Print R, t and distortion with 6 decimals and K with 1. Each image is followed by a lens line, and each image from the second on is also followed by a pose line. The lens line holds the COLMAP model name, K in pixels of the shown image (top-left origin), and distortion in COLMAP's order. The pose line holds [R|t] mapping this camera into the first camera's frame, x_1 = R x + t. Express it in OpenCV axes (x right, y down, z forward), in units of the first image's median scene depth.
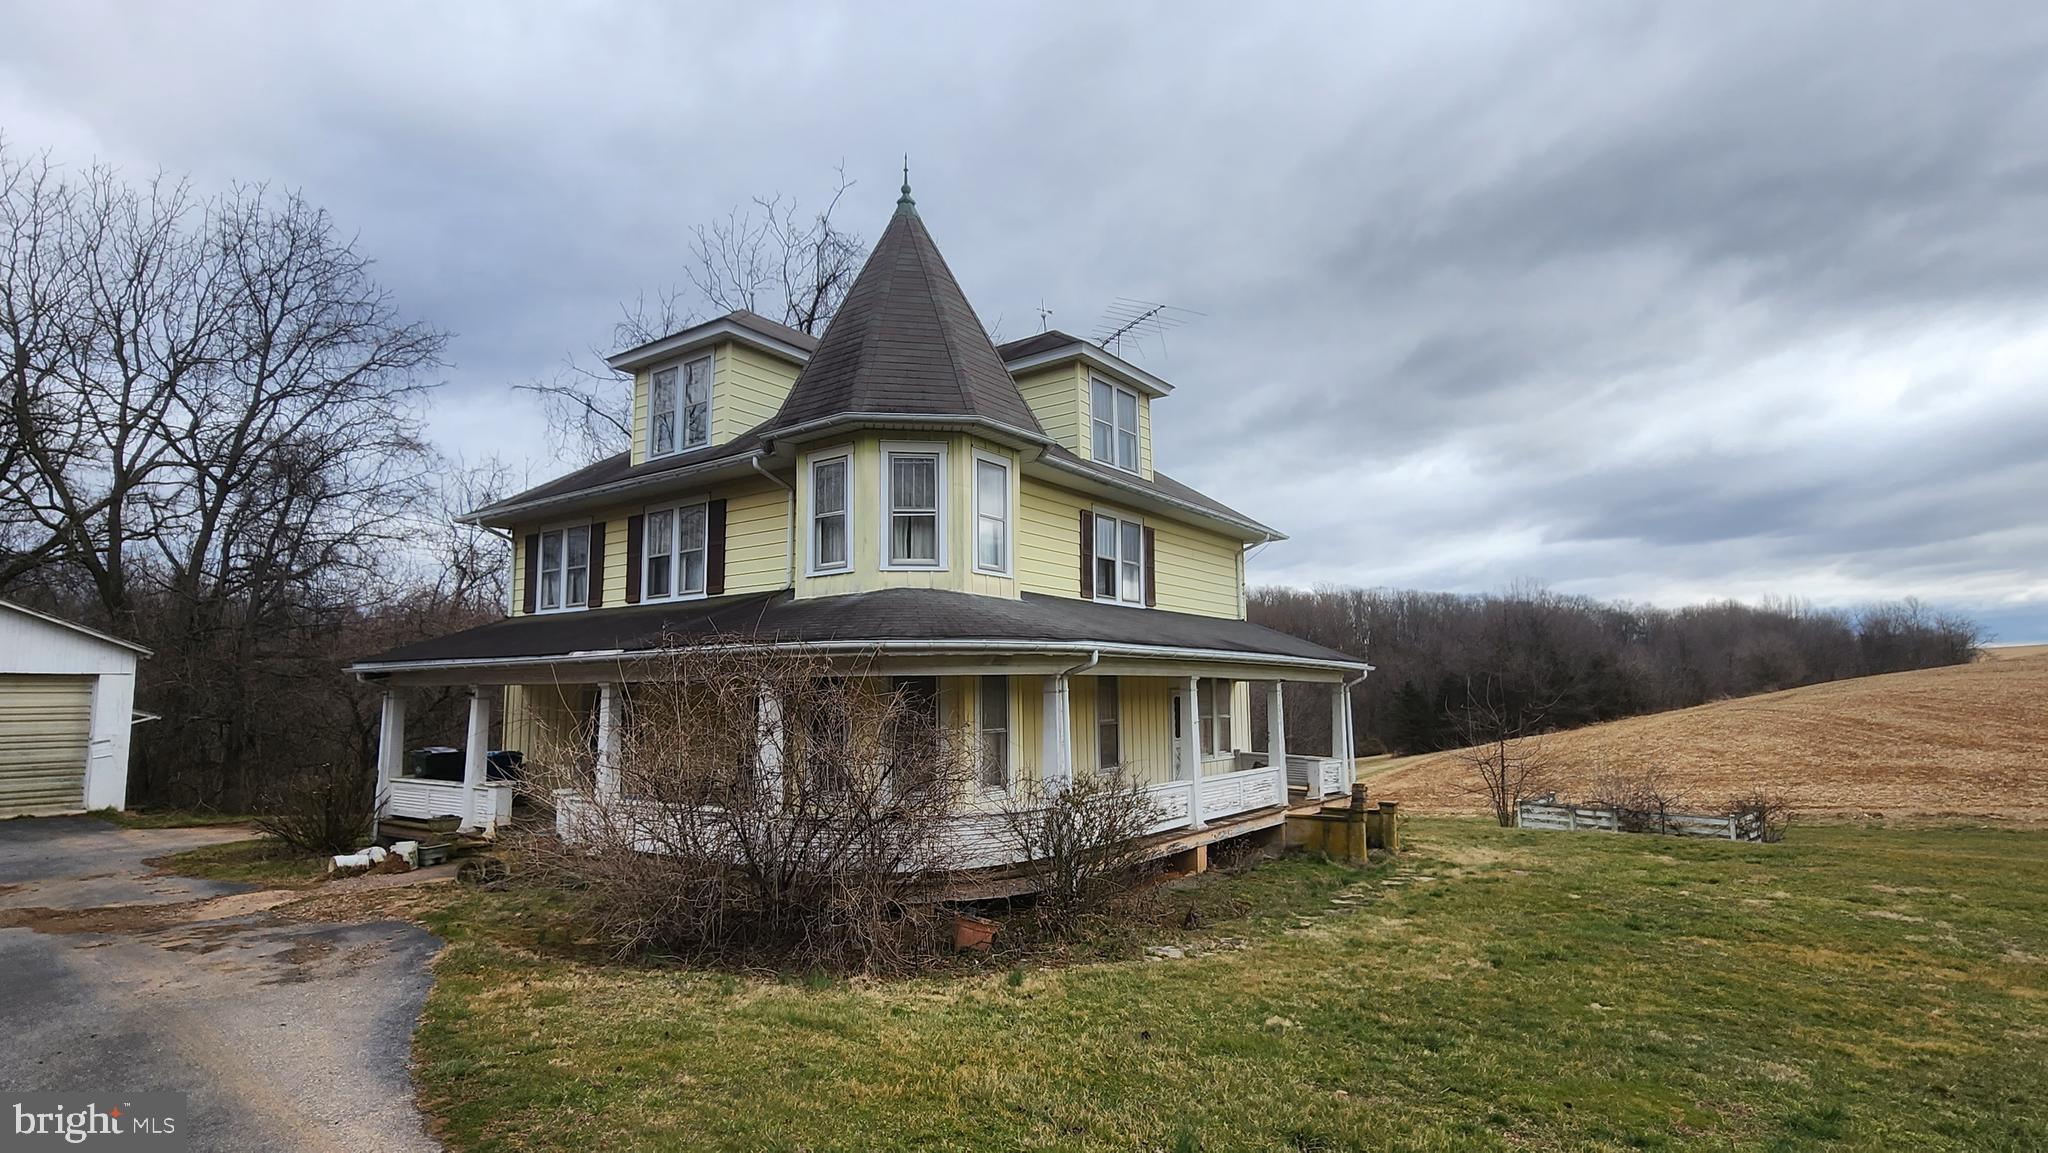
lens RADIAL K [[995.0, 0, 1020.5], [0, 995.0, 595.0], [0, 0, 1]] dist [0.000778, 0.001312]
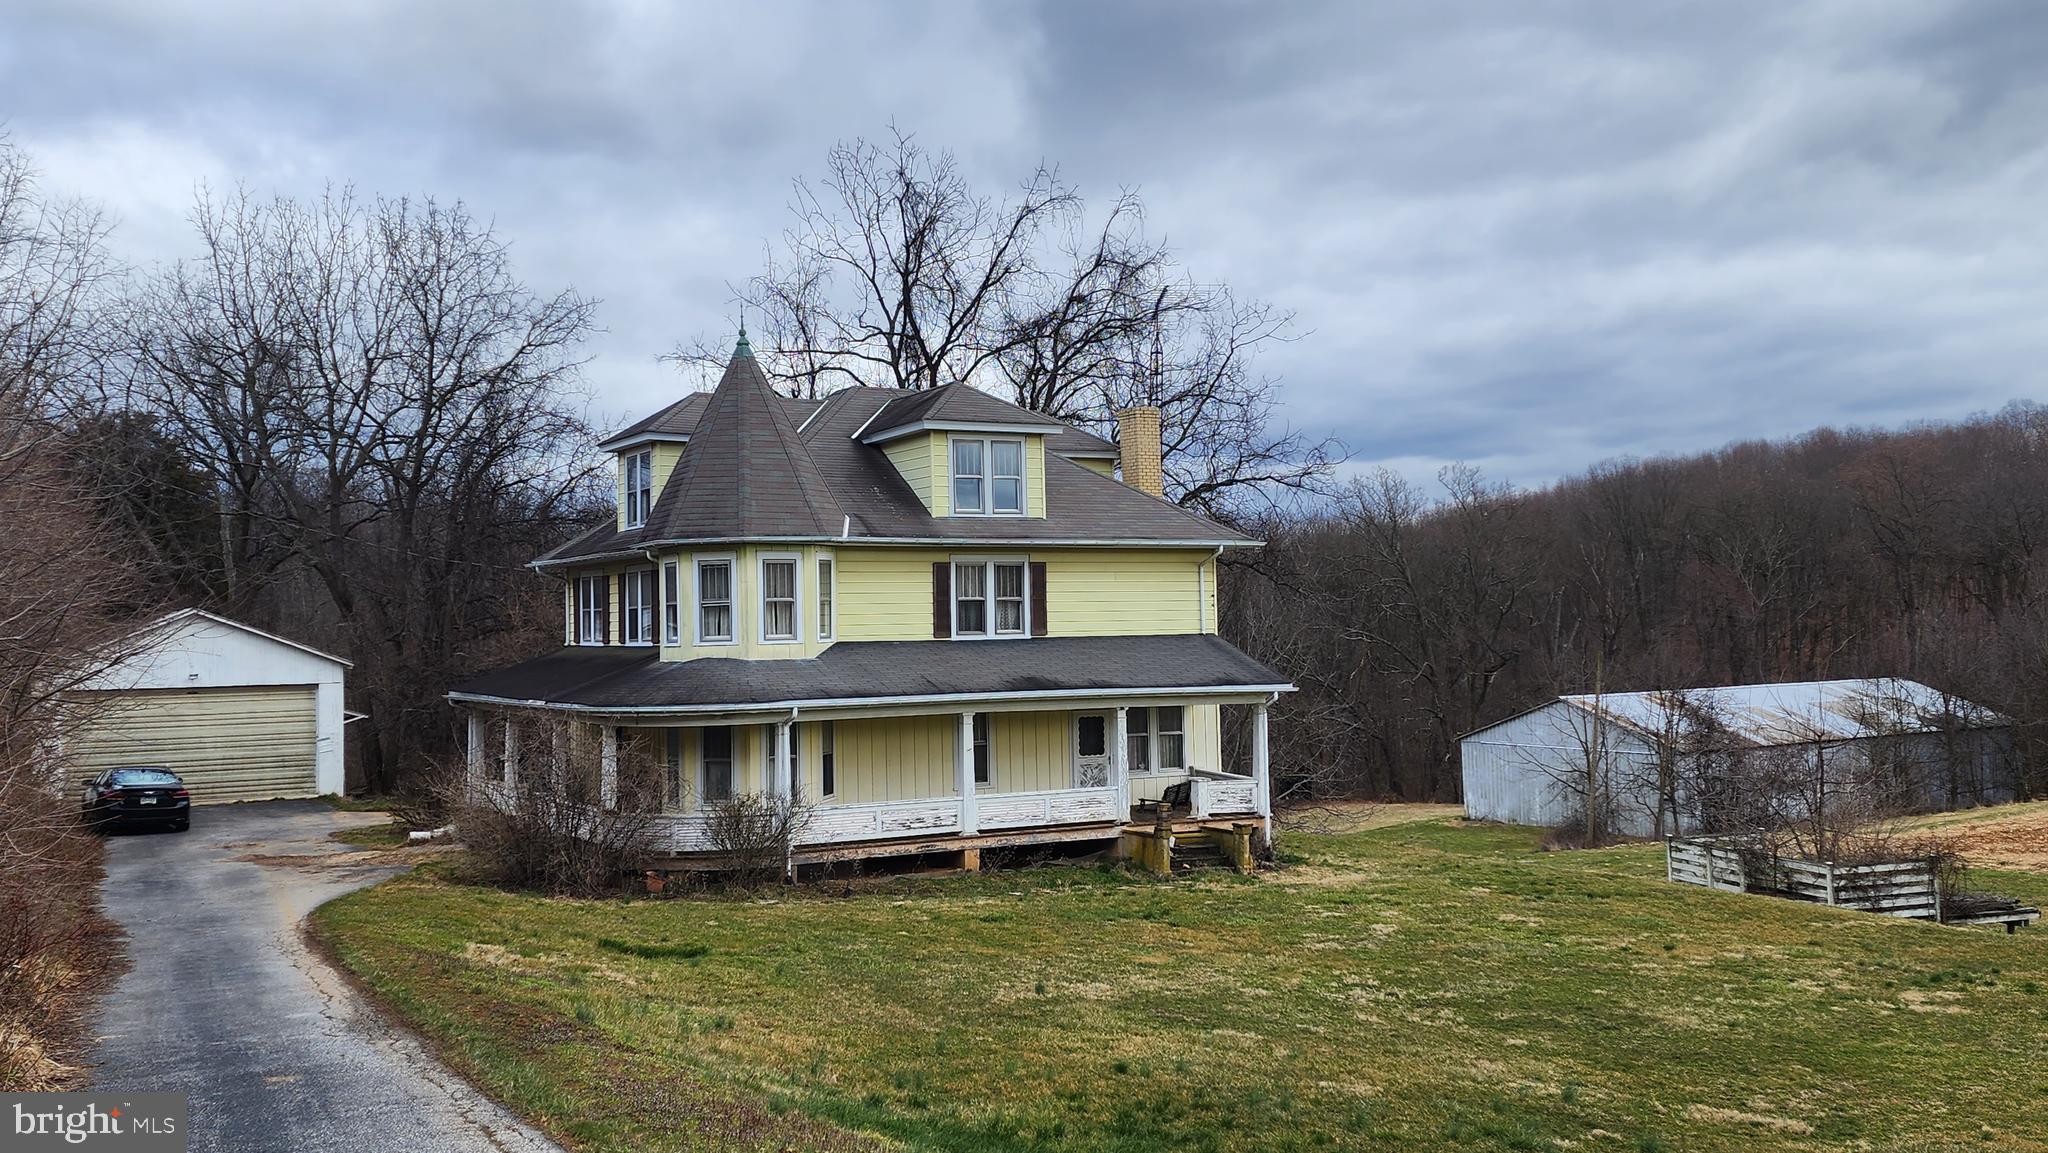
lens RADIAL K [[1818.0, 0, 1024.0], [0, 1818.0, 576.5], [0, 0, 1]] dist [0.117003, -0.000473]
pose [[0.910395, -0.019347, -0.413289, 1.011317], [0.052479, 0.996238, 0.068964, -0.205784], [0.410400, -0.084473, 0.907985, -0.863718]]
